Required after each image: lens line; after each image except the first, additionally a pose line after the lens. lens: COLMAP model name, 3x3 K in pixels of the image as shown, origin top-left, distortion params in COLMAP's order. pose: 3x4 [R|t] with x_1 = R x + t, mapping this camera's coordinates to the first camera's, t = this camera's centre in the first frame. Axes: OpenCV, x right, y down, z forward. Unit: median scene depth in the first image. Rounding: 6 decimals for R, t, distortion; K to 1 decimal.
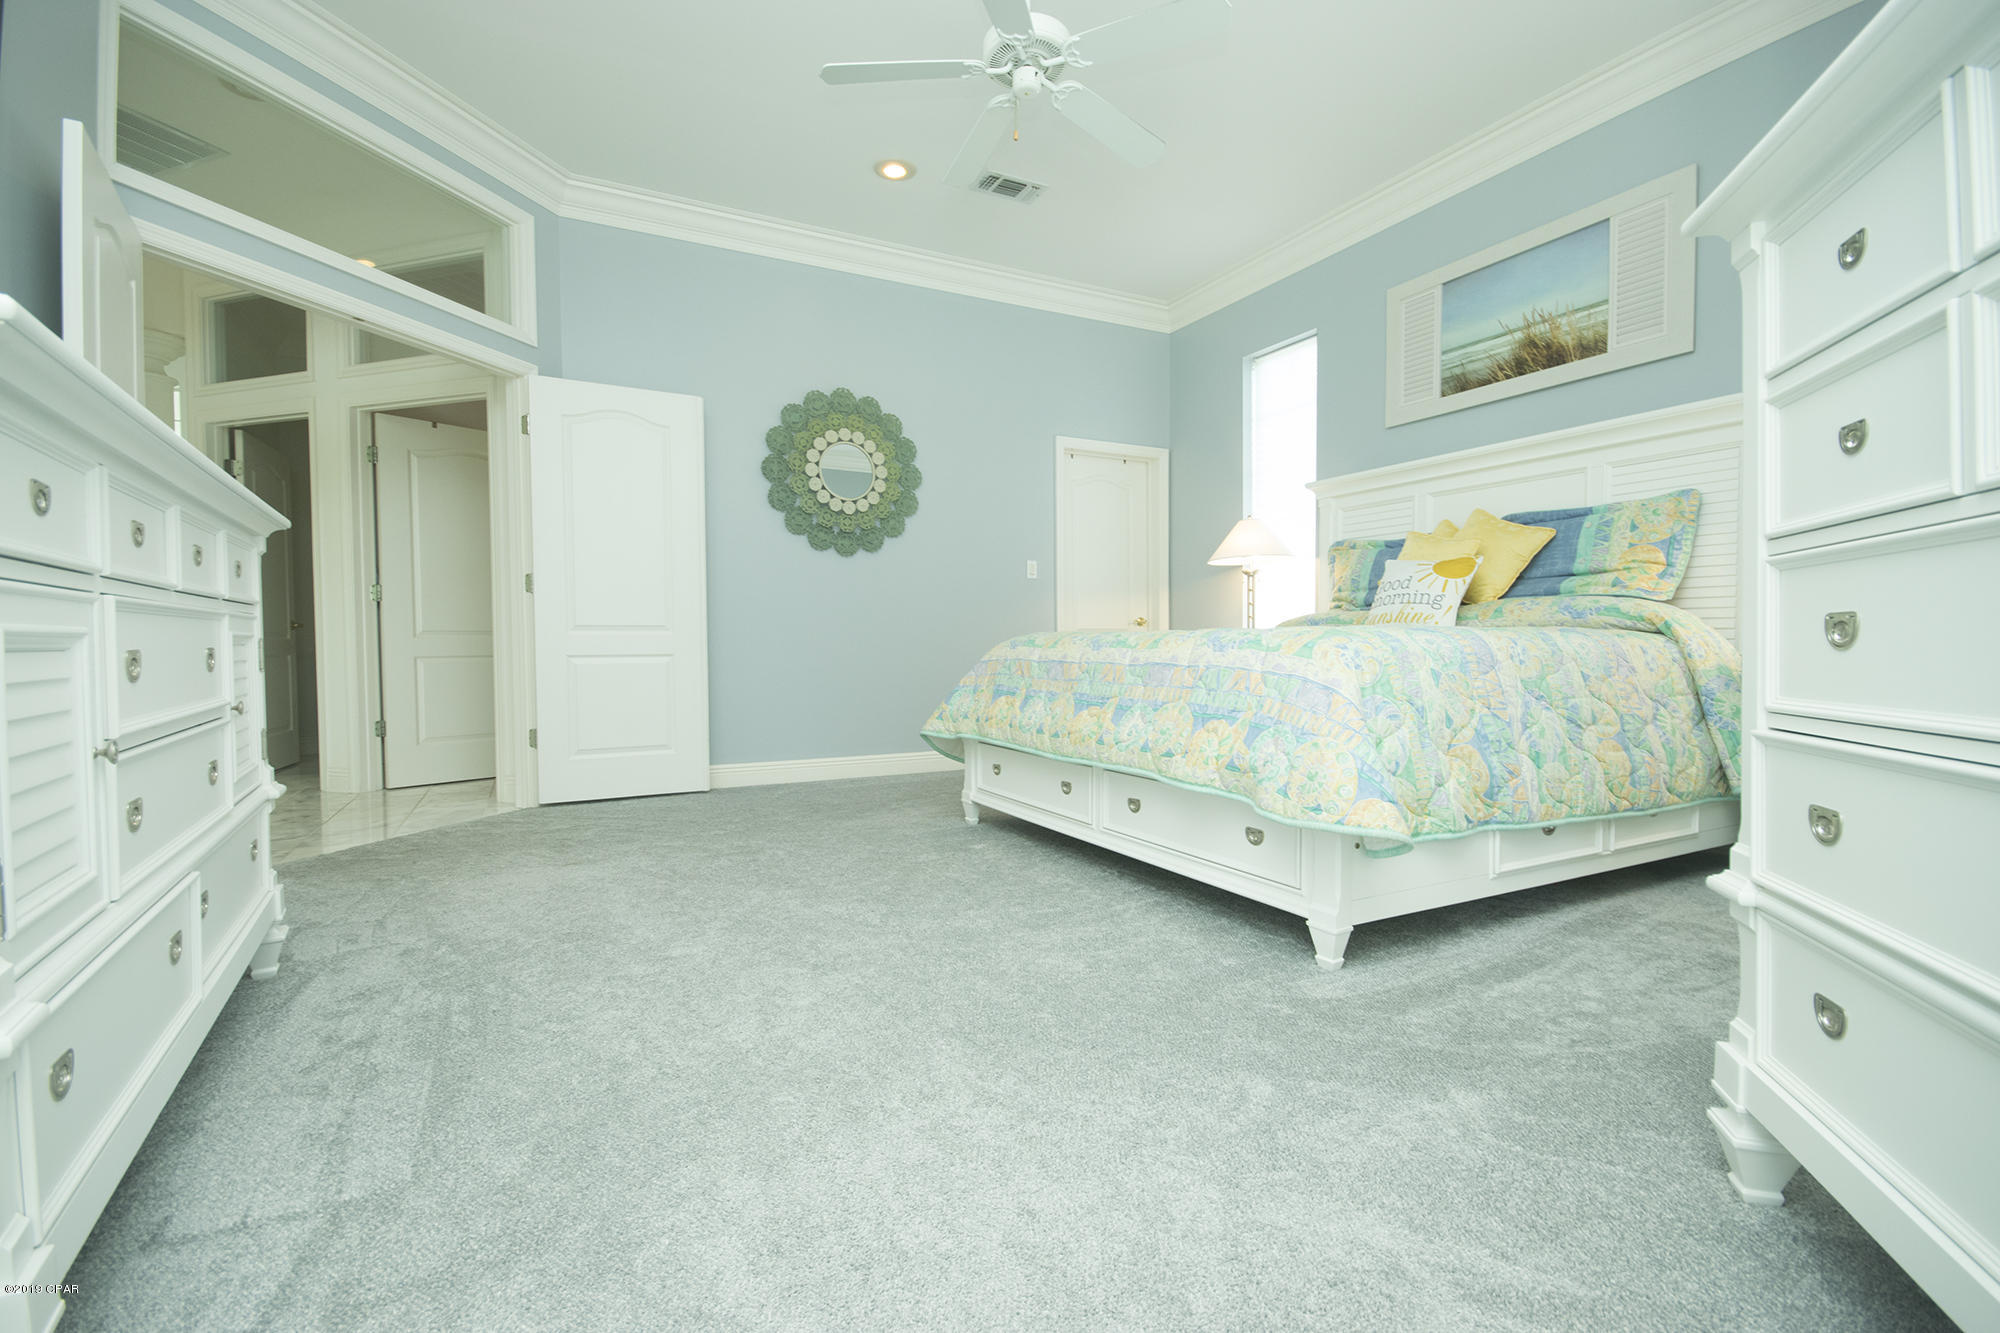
lens RADIAL K [[887.3, 0, 996.3], [0, 887.3, 671.1], [0, 0, 1]] dist [-0.000570, -0.000377]
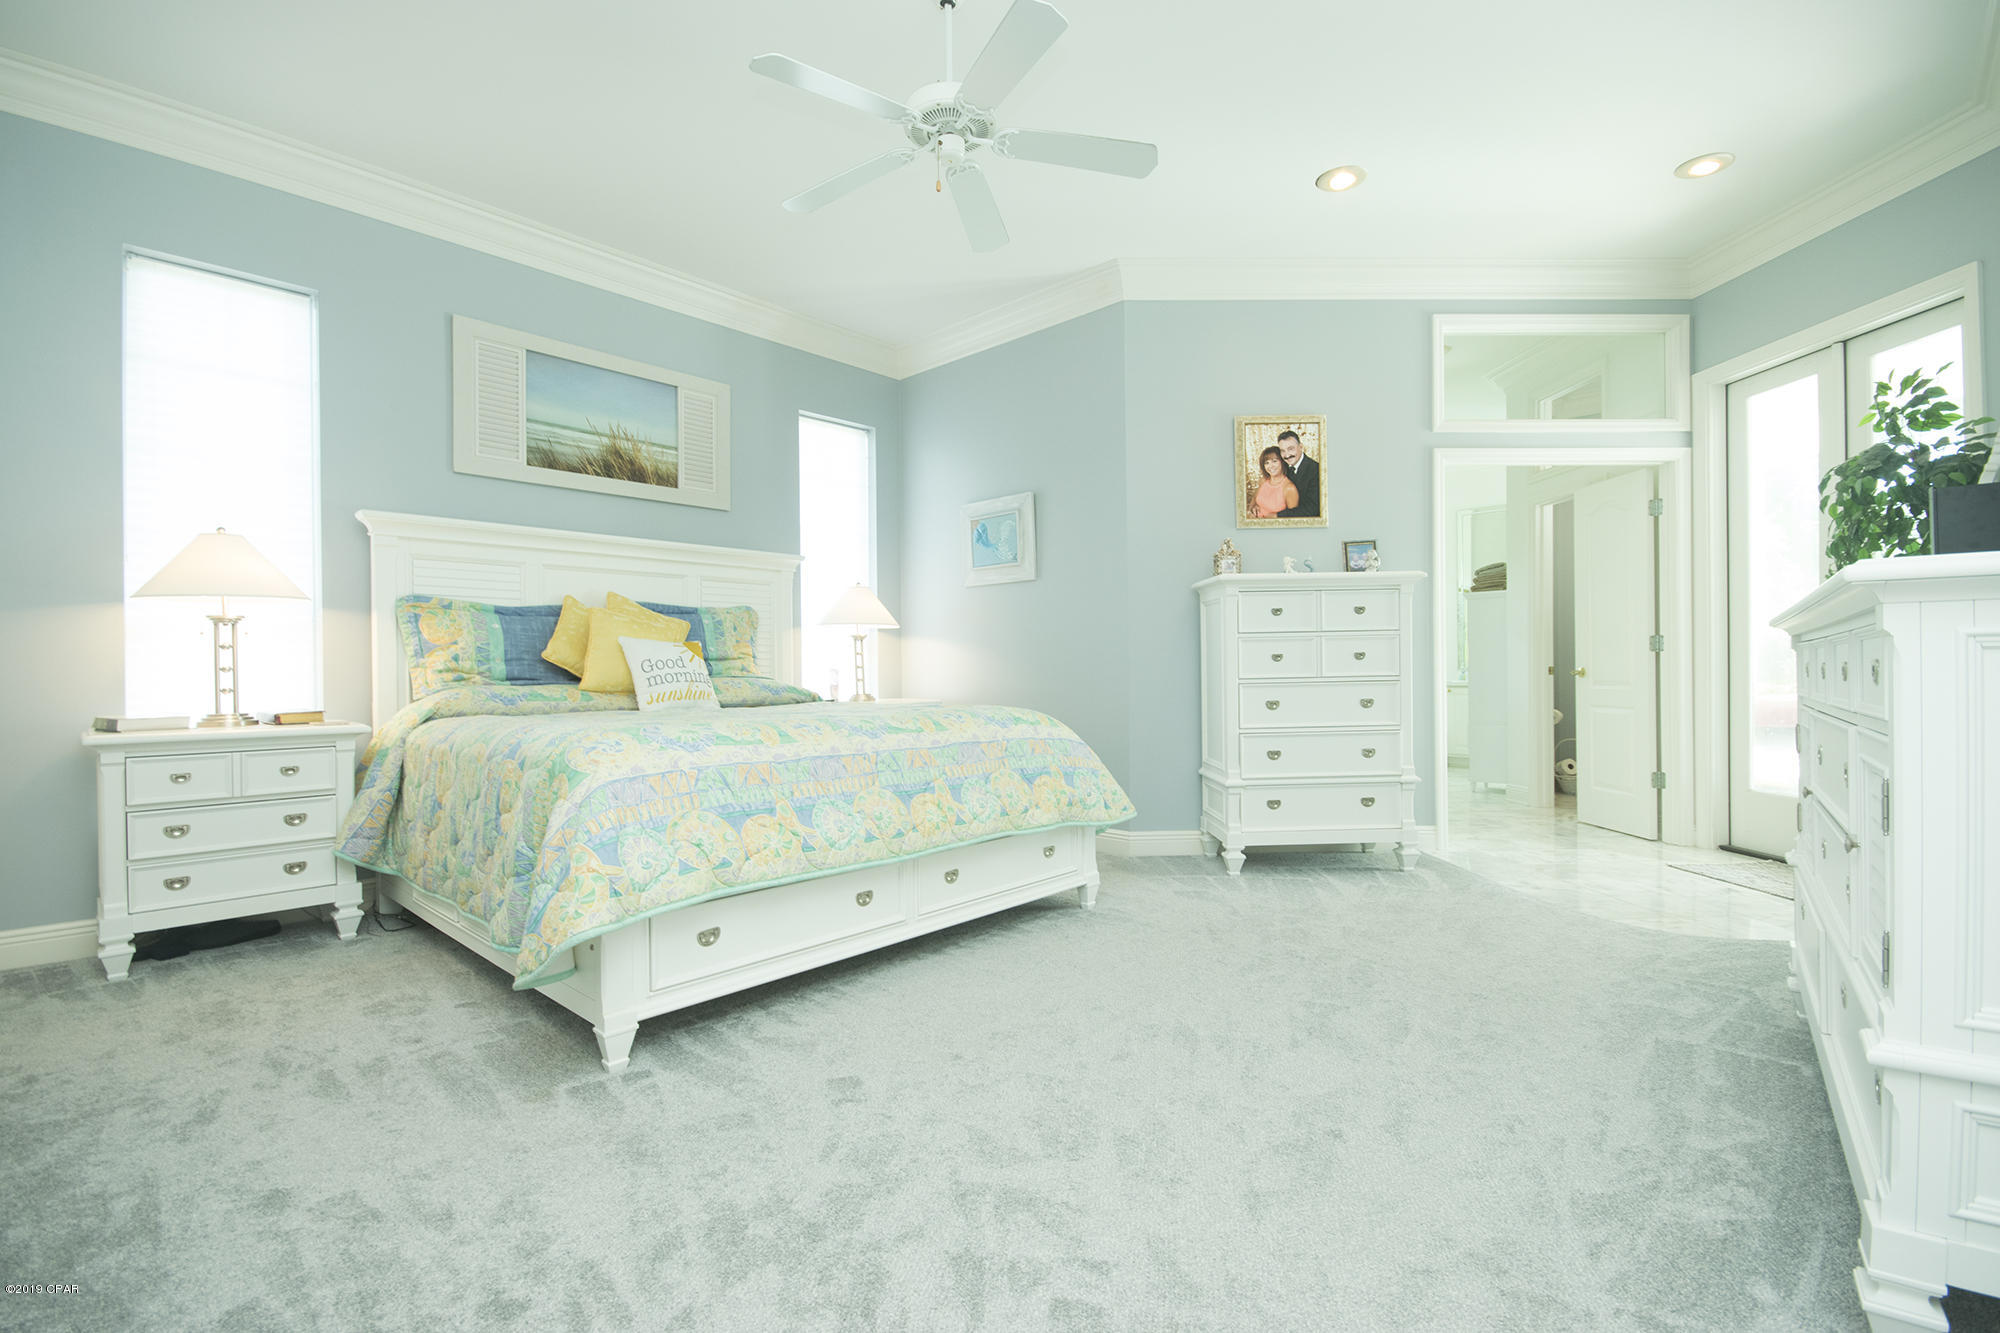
lens RADIAL K [[887.3, 0, 996.3], [0, 887.3, 671.1], [0, 0, 1]] dist [-0.000570, -0.000377]
pose [[-0.329872, -0.002028, 0.944023, -0.638670], [0.032217, 0.999391, 0.013405, -0.085384], [-0.943476, 0.034836, -0.329606, 0.913640]]
